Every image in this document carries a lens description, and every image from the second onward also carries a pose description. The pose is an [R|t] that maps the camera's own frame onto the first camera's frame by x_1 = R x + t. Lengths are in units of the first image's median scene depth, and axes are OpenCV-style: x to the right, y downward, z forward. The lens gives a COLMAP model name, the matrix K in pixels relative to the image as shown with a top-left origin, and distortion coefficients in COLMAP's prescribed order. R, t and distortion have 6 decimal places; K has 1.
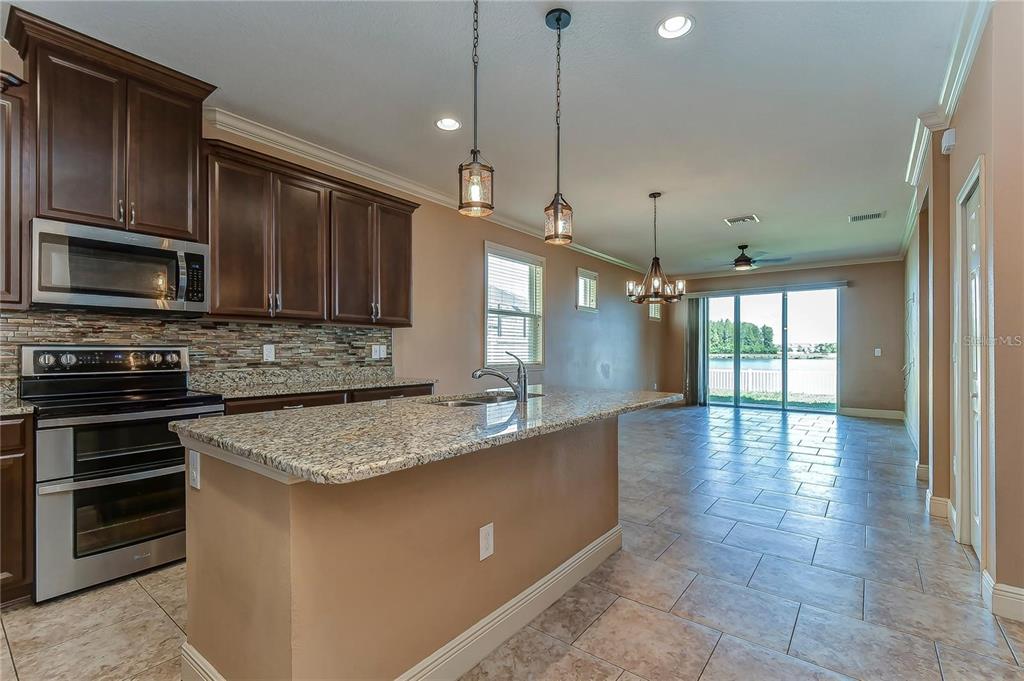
lens RADIAL K [[475.9, 0, 513.7], [0, 475.9, 351.6], [0, 0, 1]] dist [0.006994, -0.005715]
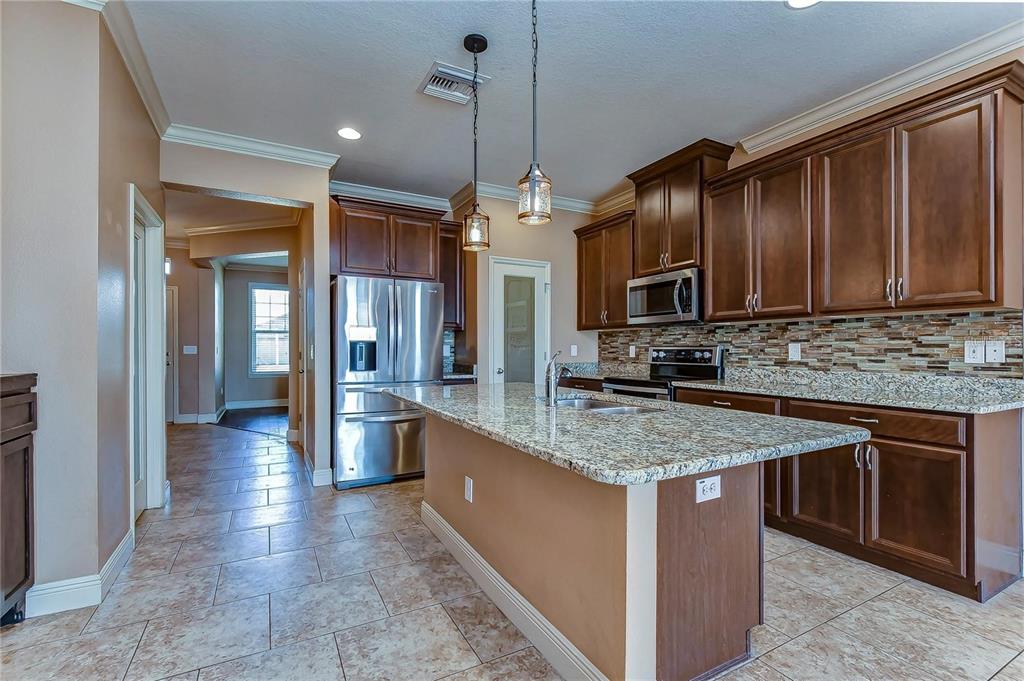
lens RADIAL K [[475.9, 0, 513.2], [0, 475.9, 343.2], [0, 0, 1]] dist [0.006994, -0.005715]
pose [[-0.427017, -0.015260, -0.904115, 0.582375], [-0.008081, 0.999882, -0.013059, 0.001997], [0.904208, 0.001730, -0.427090, 0.879258]]
